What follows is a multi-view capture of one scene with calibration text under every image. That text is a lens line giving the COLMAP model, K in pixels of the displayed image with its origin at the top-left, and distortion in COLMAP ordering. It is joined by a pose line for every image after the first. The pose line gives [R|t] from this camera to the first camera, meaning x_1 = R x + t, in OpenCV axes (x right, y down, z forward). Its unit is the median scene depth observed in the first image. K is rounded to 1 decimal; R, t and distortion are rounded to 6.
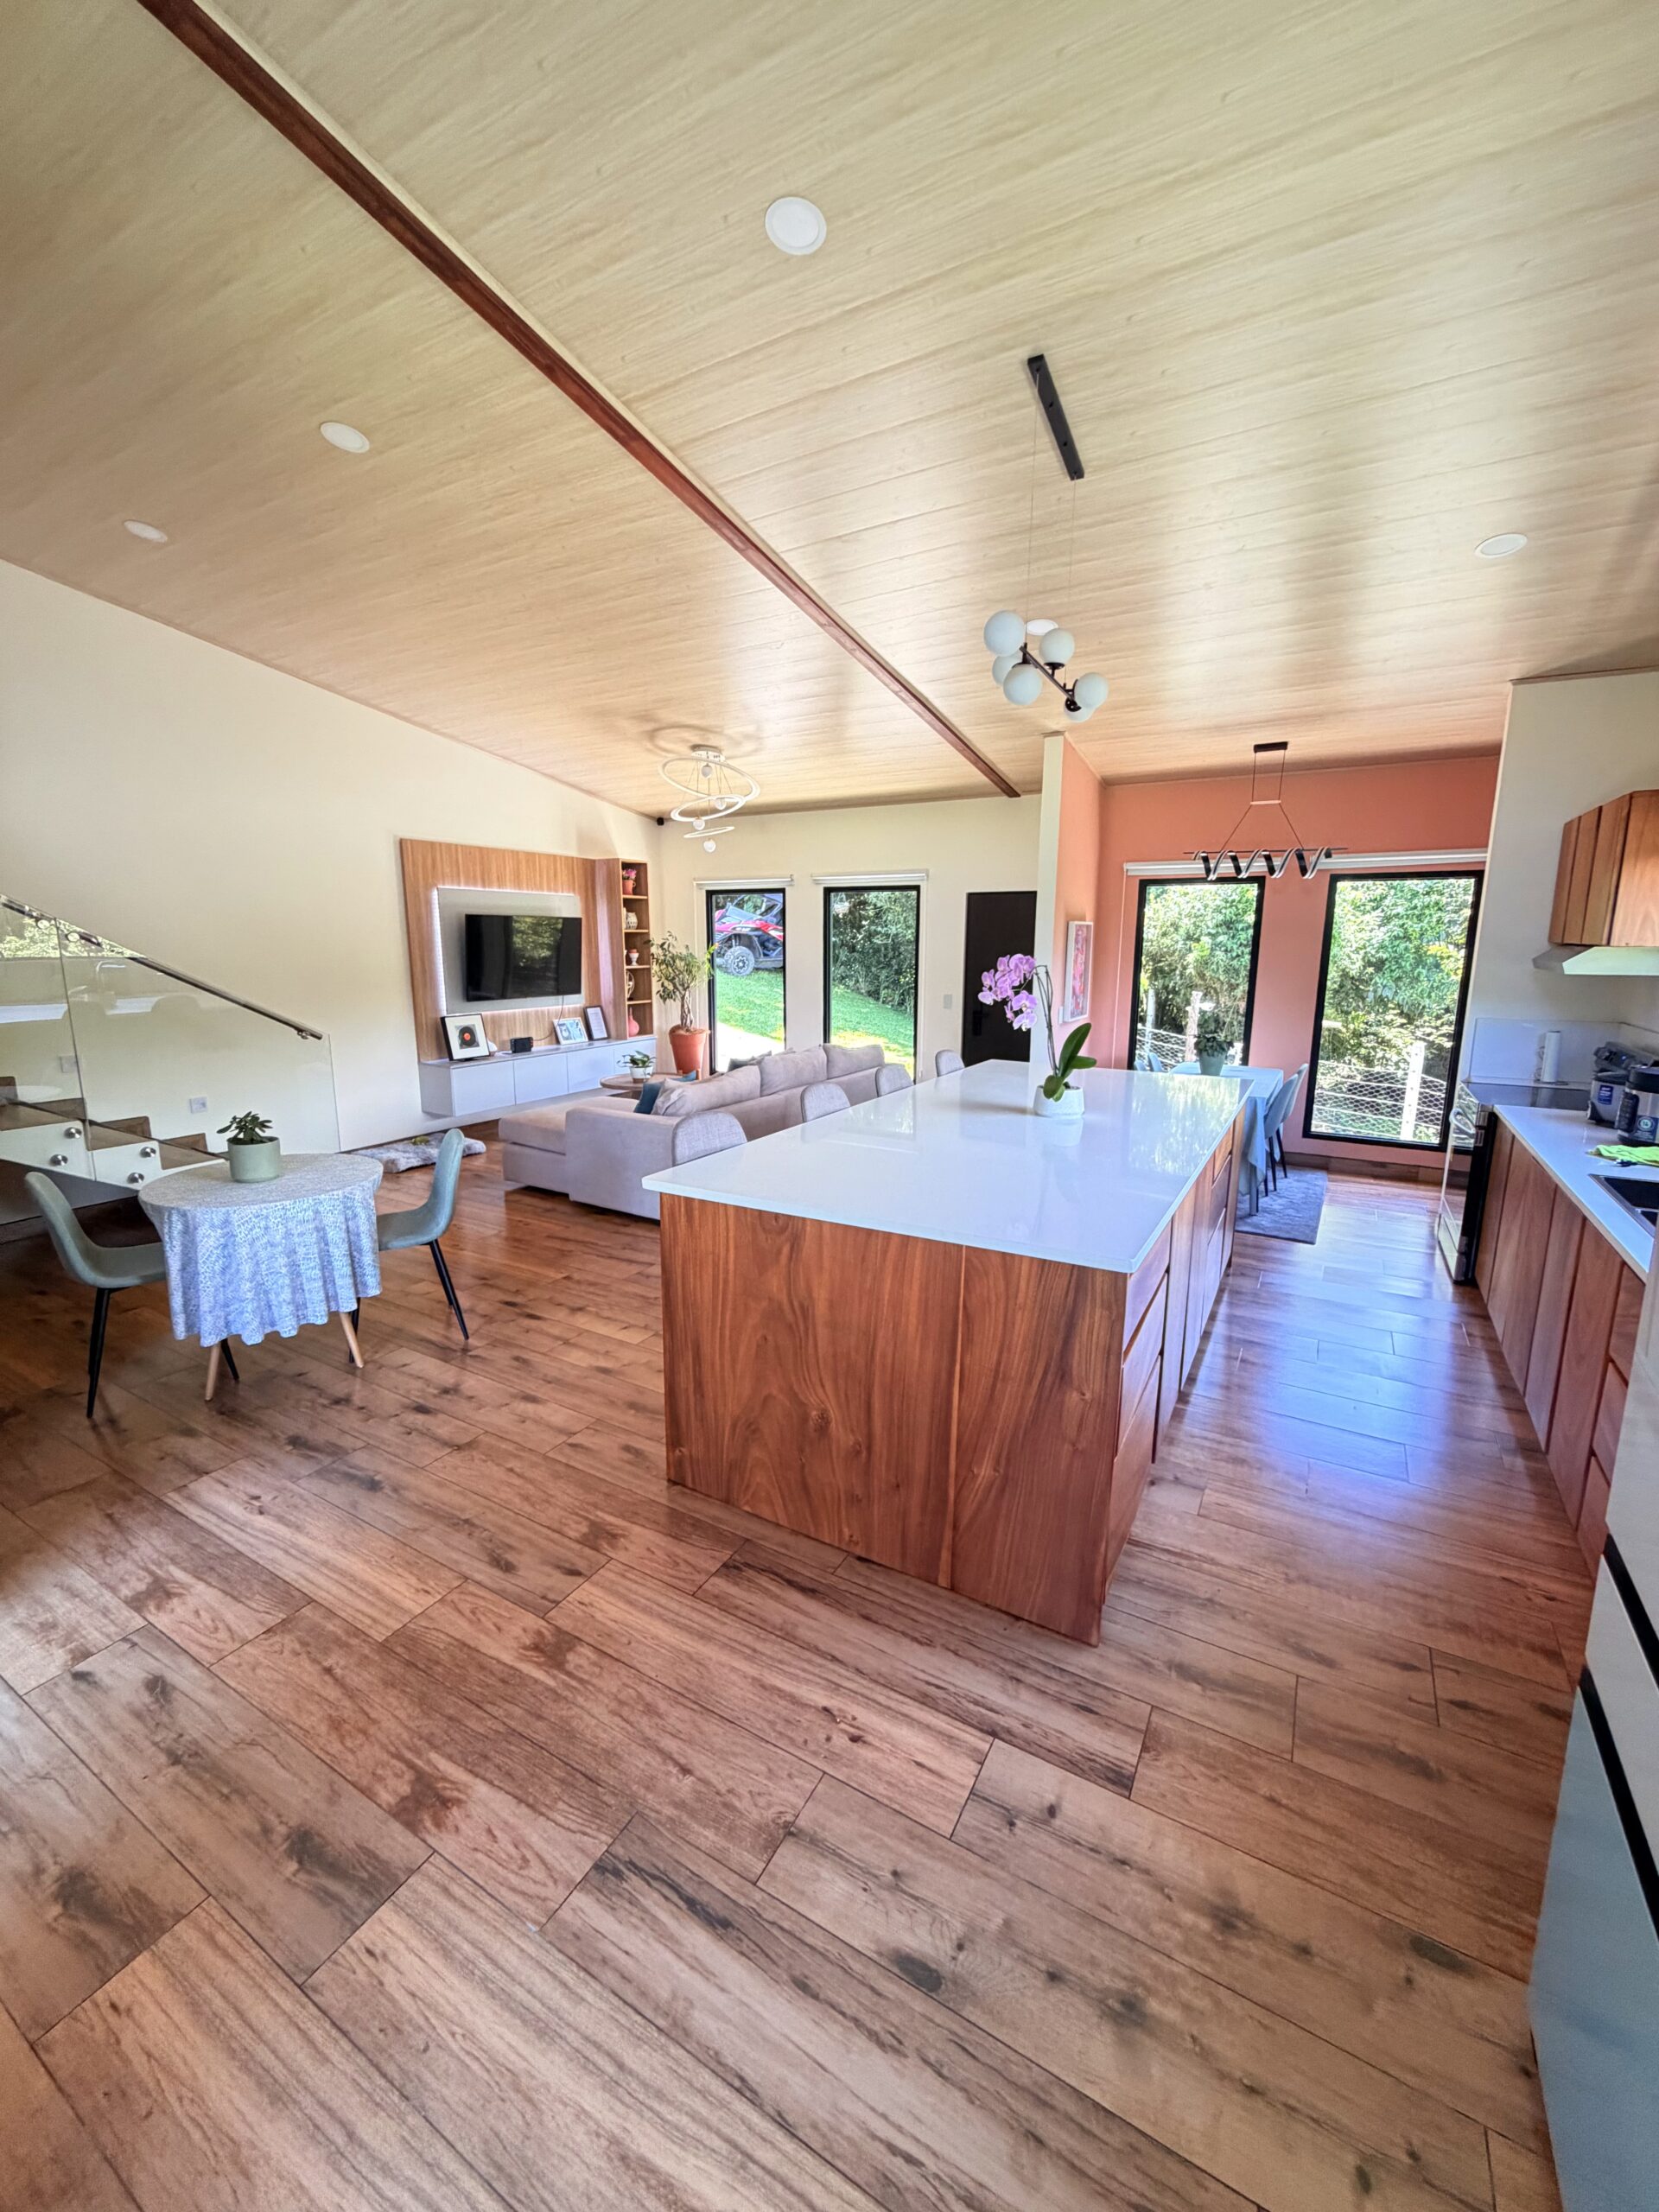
lens RADIAL K [[876.2, 0, 829.8], [0, 876.2, 1112.6], [0, 0, 1]] dist [-0.000864, -0.000321]
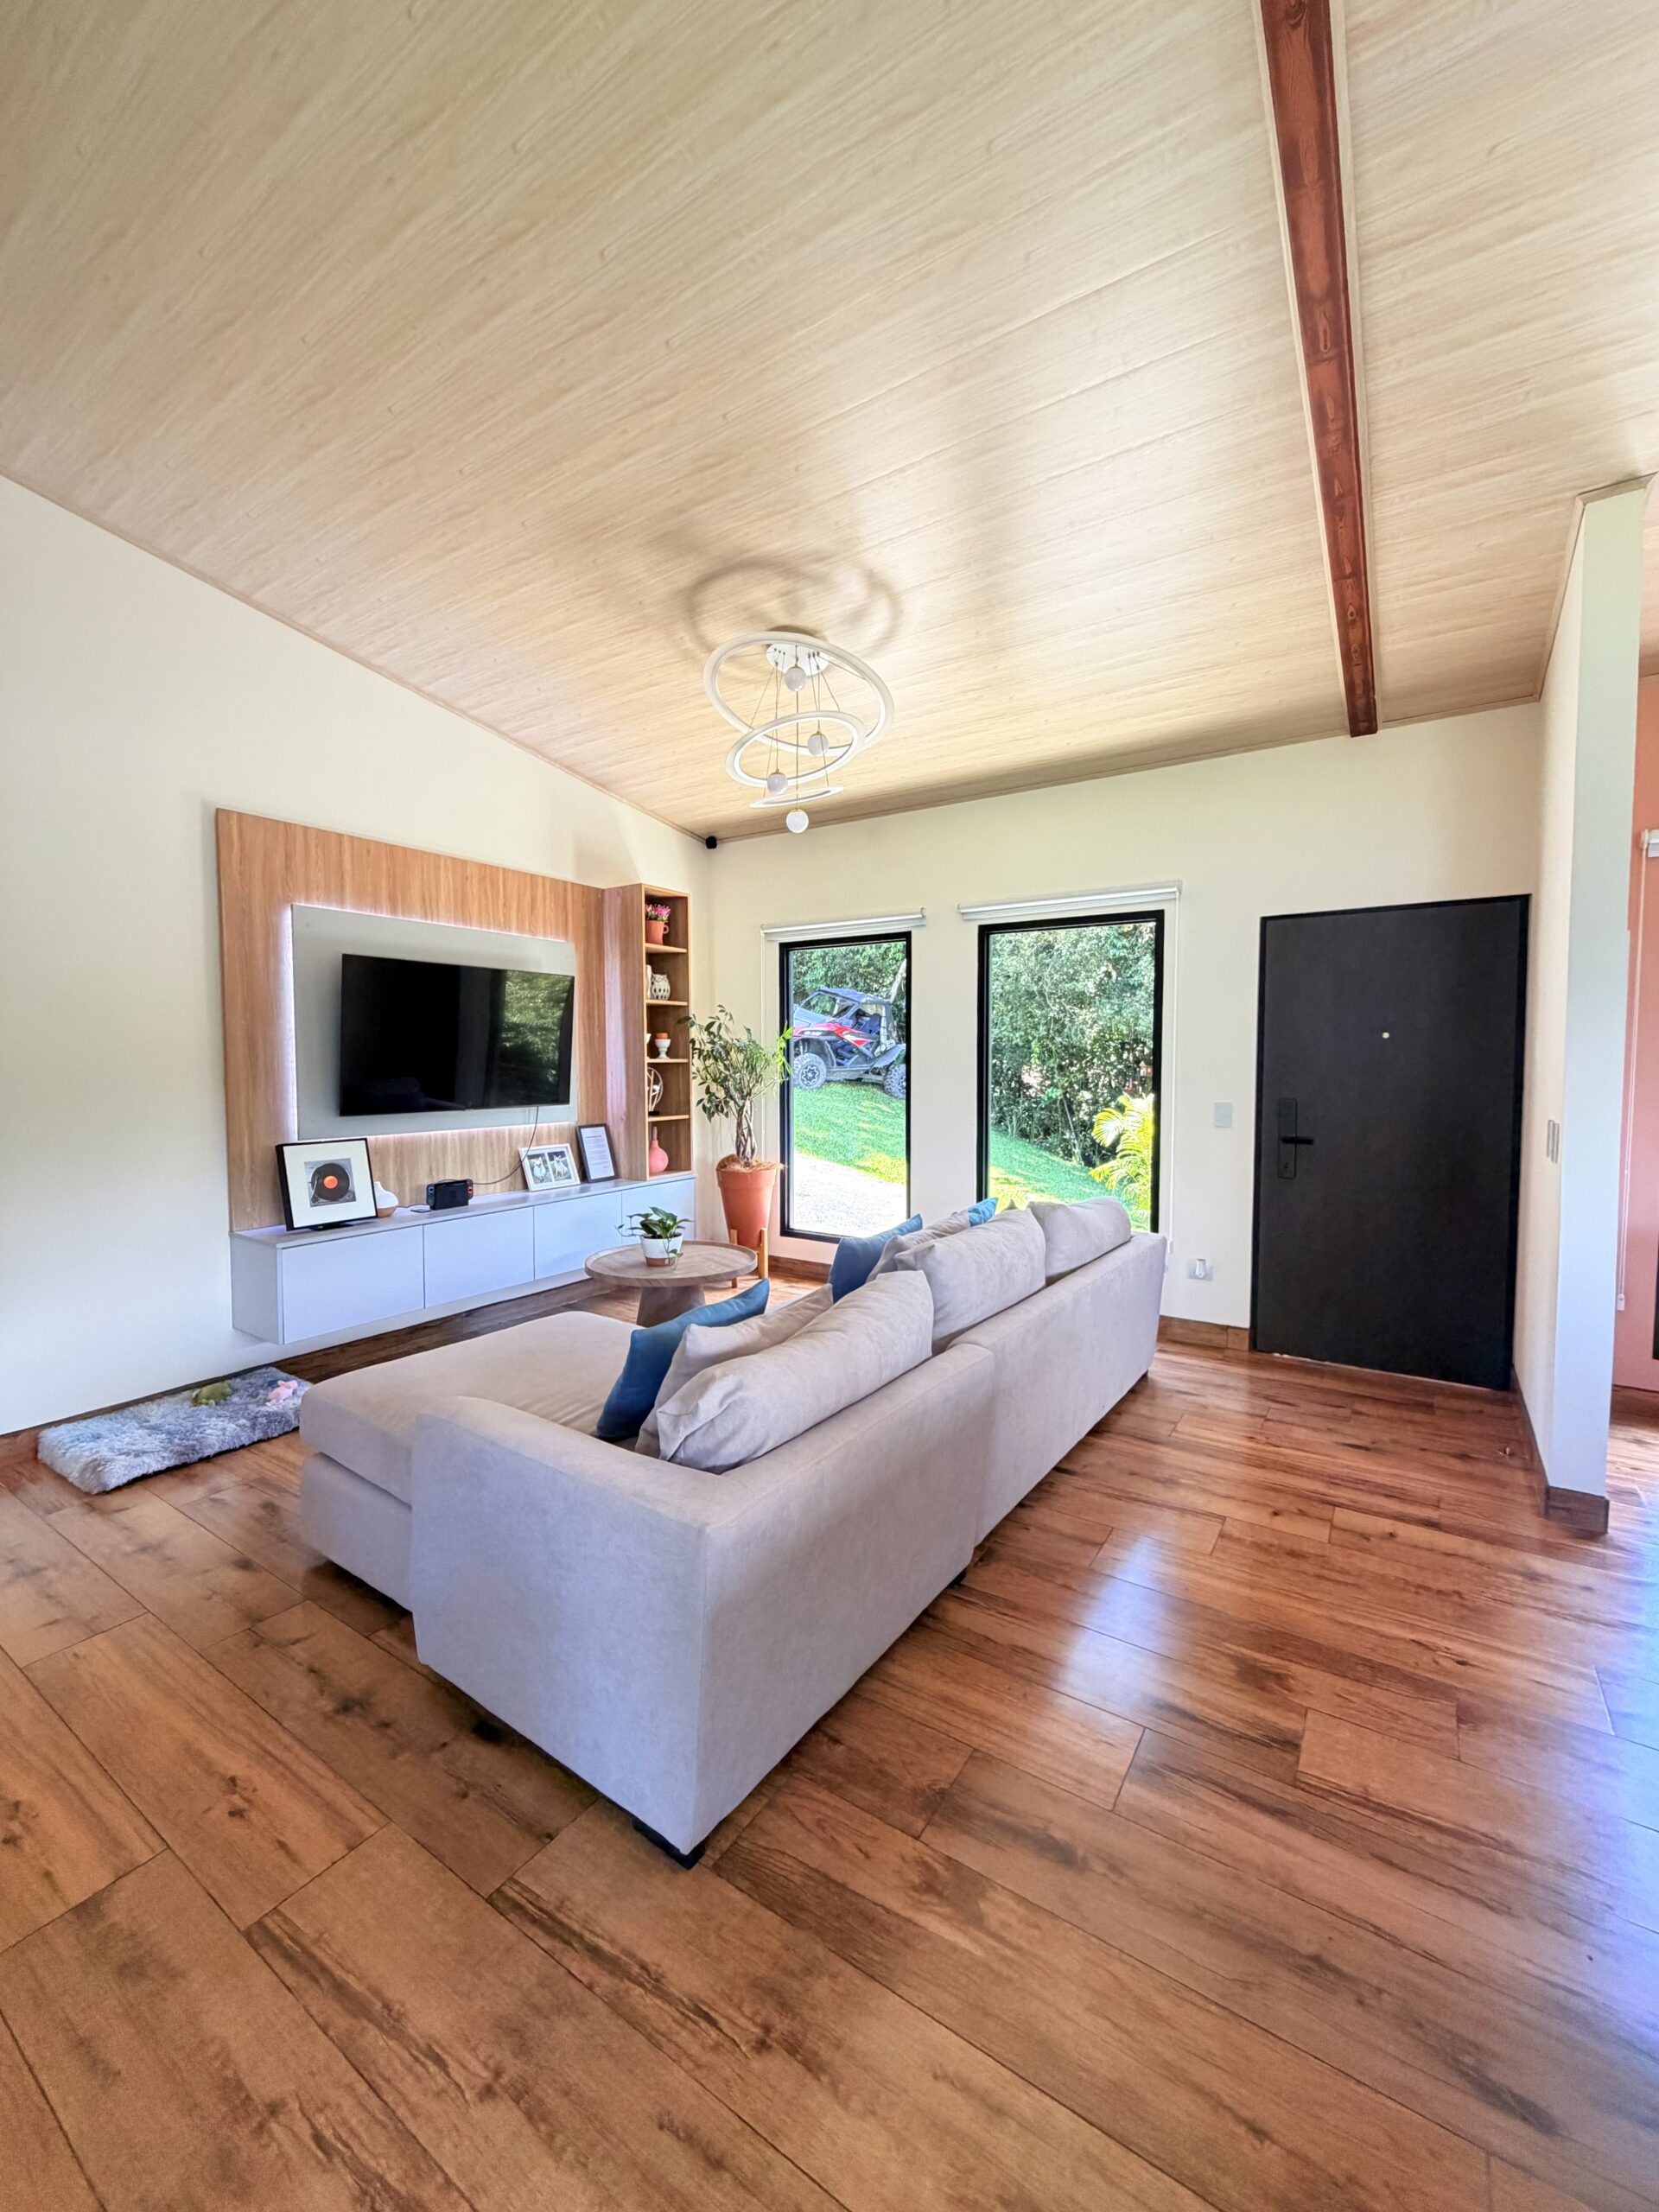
lens RADIAL K [[876.2, 0, 818.5], [0, 876.2, 1108.0], [0, 0, 1]] dist [-0.000864, -0.000321]
pose [[0.997277, -0.002768, -0.073700, -0.070603], [-0.007674, 0.989978, -0.141015, -0.049199], [0.073352, 0.141197, 0.987260, 0.415244]]
